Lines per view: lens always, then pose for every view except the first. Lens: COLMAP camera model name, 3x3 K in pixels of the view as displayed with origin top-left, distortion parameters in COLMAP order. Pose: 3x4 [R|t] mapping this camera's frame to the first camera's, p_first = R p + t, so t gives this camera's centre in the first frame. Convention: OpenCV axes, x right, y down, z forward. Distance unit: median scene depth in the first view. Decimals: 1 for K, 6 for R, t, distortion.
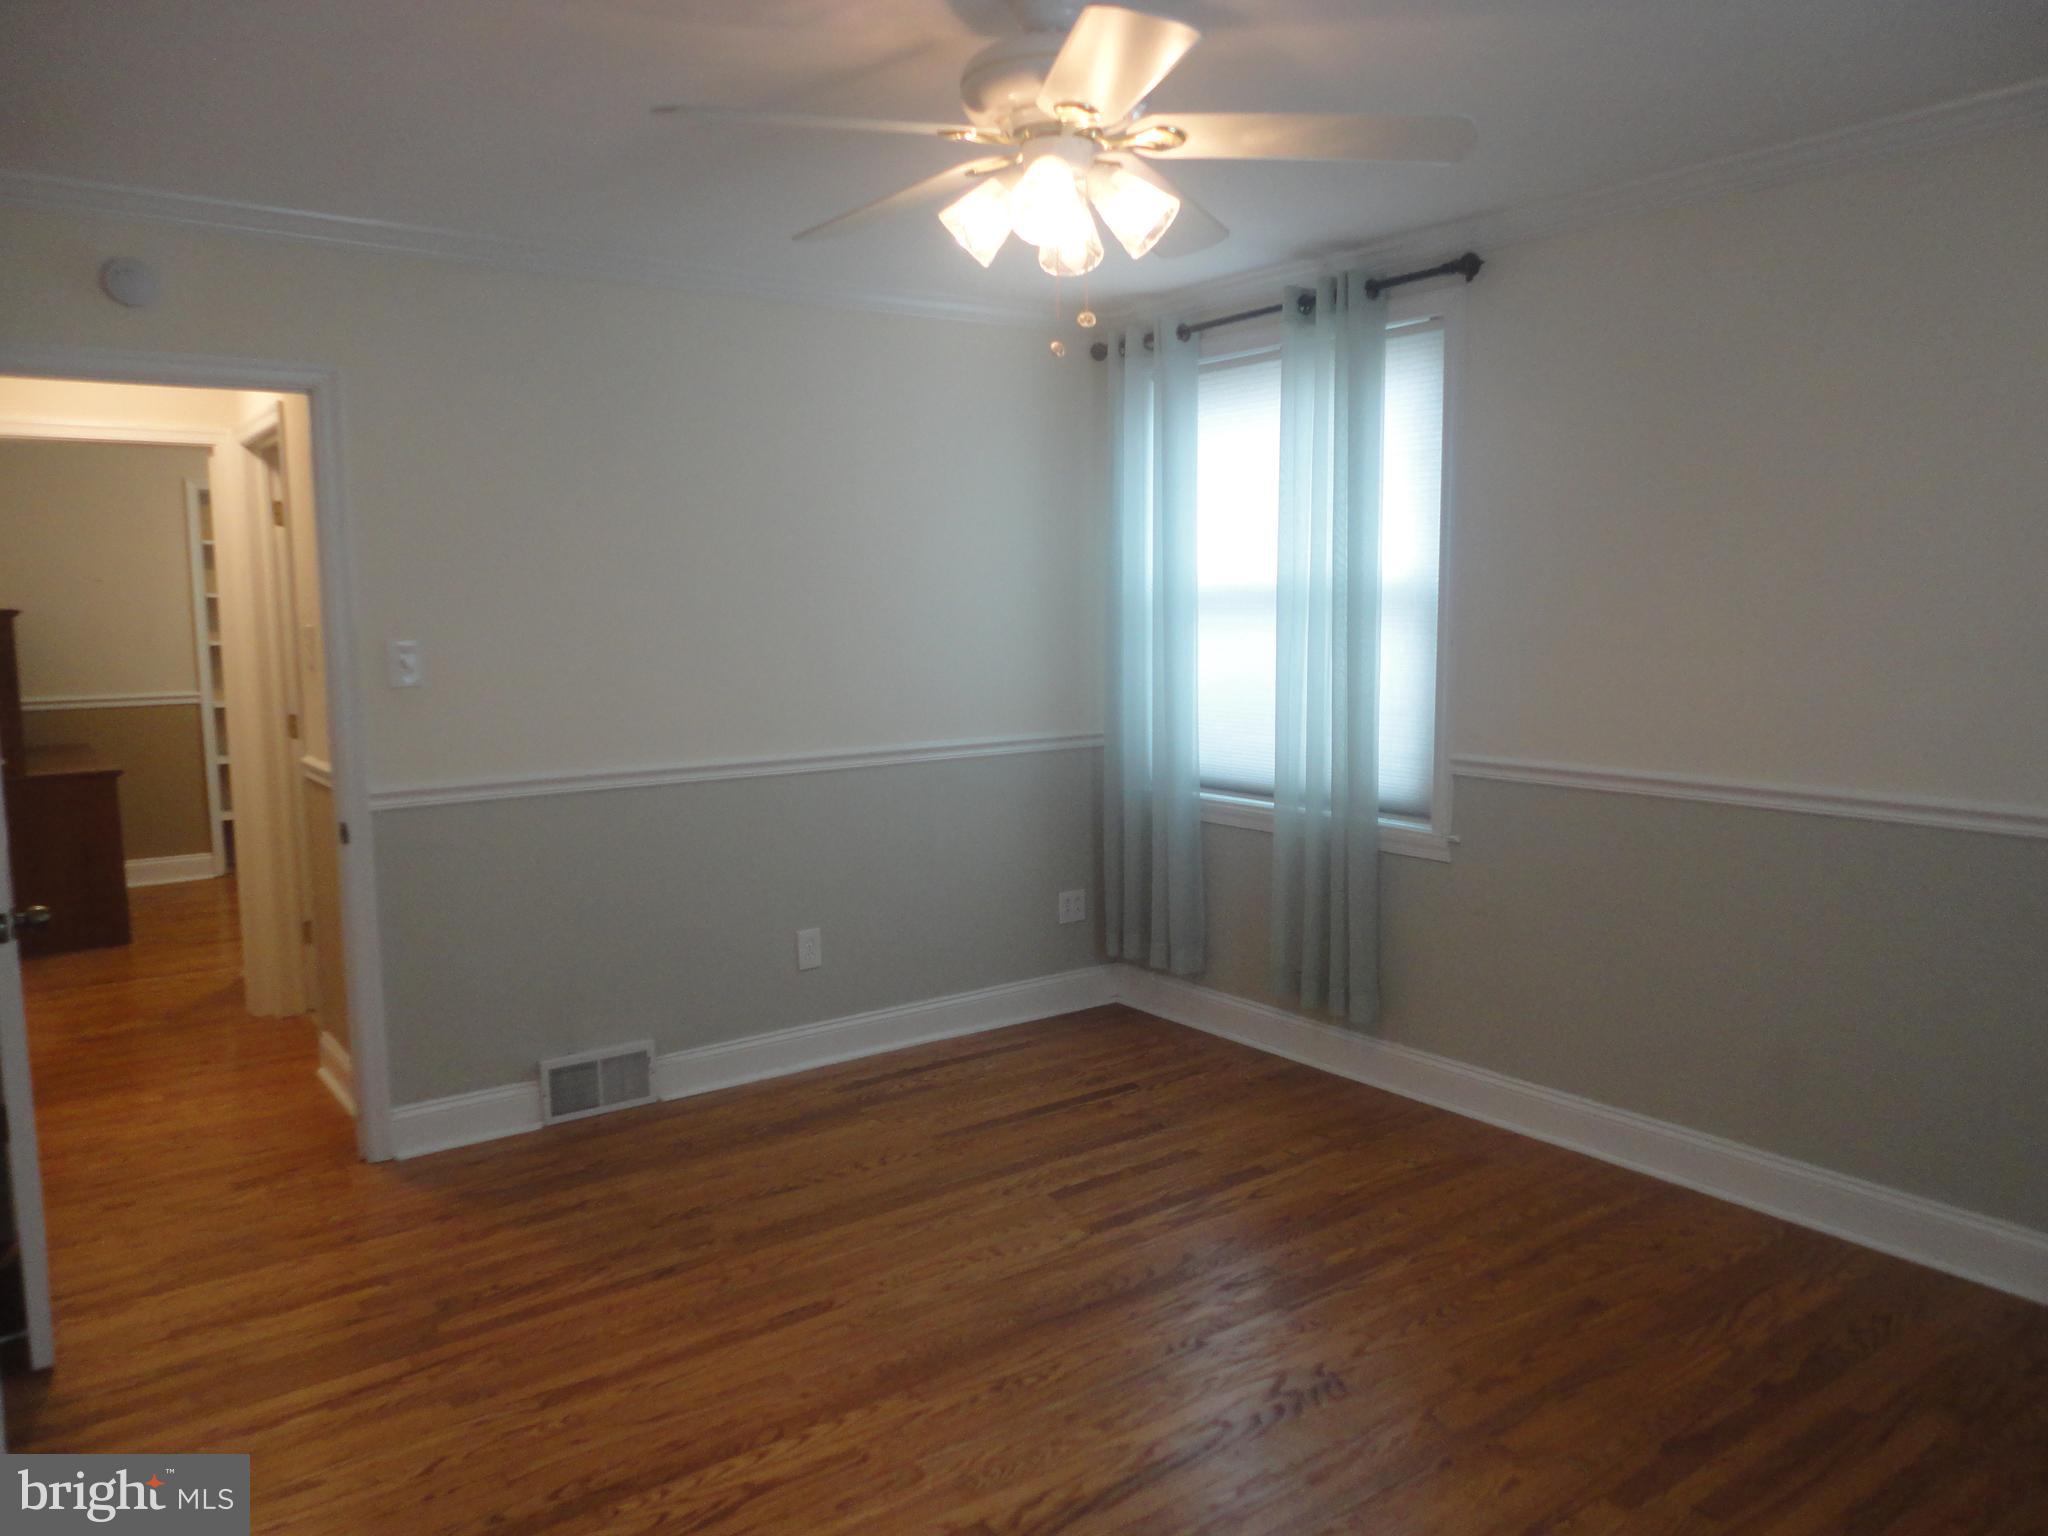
lens RADIAL K [[1506.9, 0, 1024.0], [0, 1506.9, 768.0], [0, 0, 1]] dist [0.012584, -0.002684]
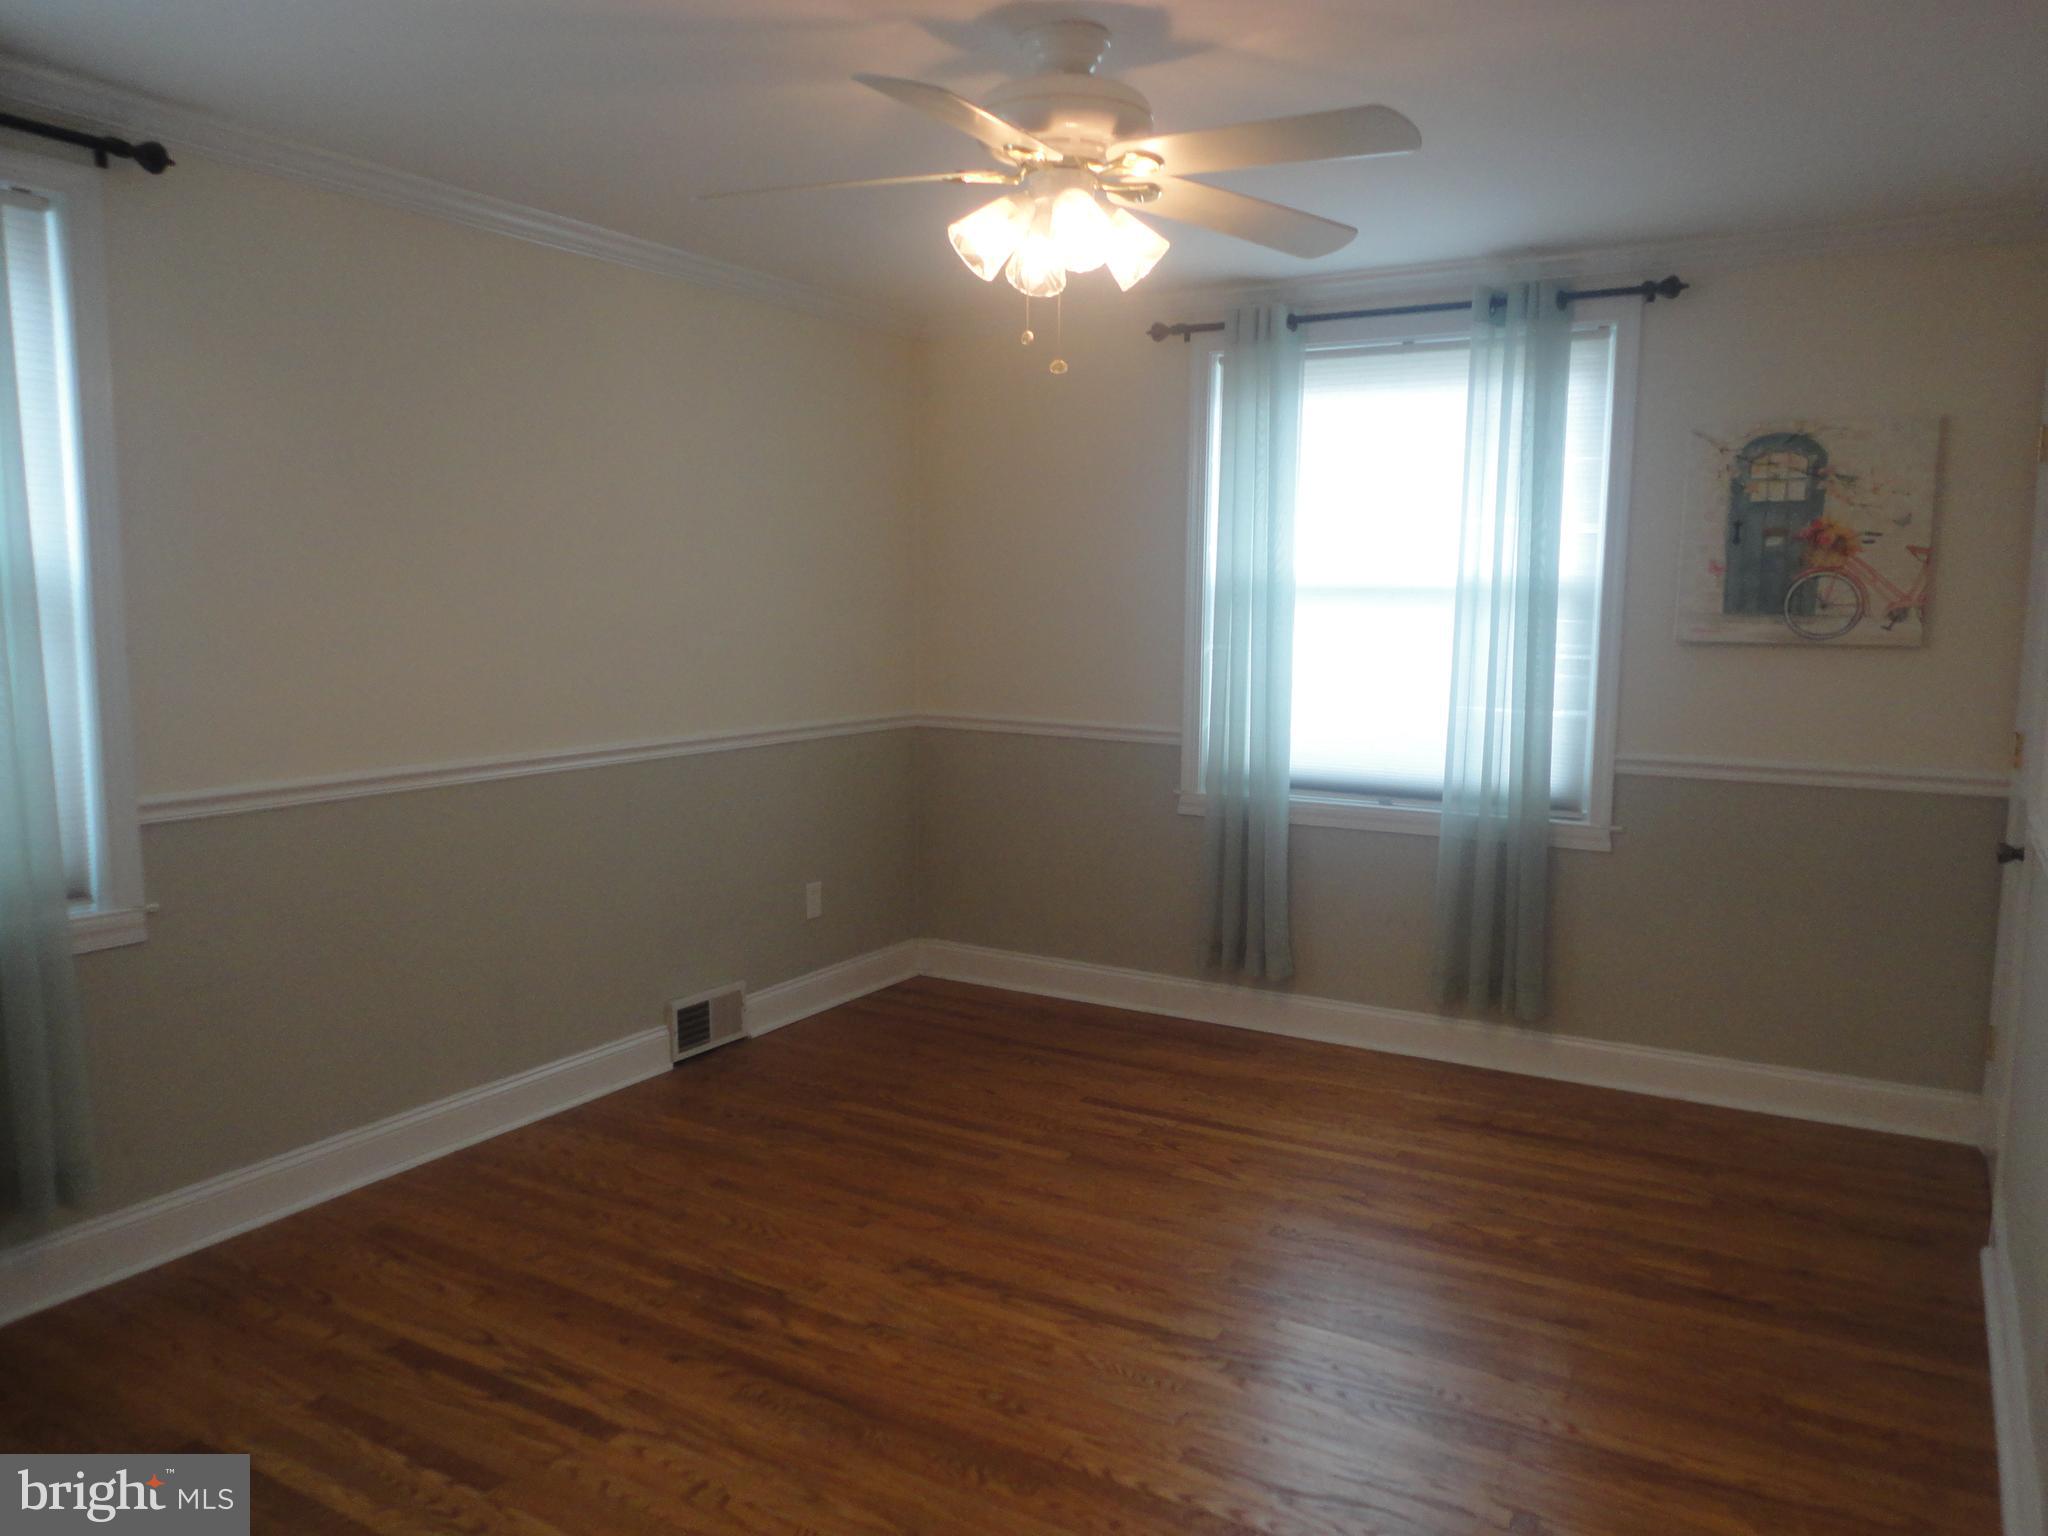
lens RADIAL K [[1506.9, 0, 1024.0], [0, 1506.9, 768.0], [0, 0, 1]] dist [0.012584, -0.002684]
pose [[-0.393372, -0.099965, 0.913929, -0.705309], [0.102978, 0.983025, 0.151846, -0.113506], [-0.913594, 0.153847, -0.376400, 1.068312]]
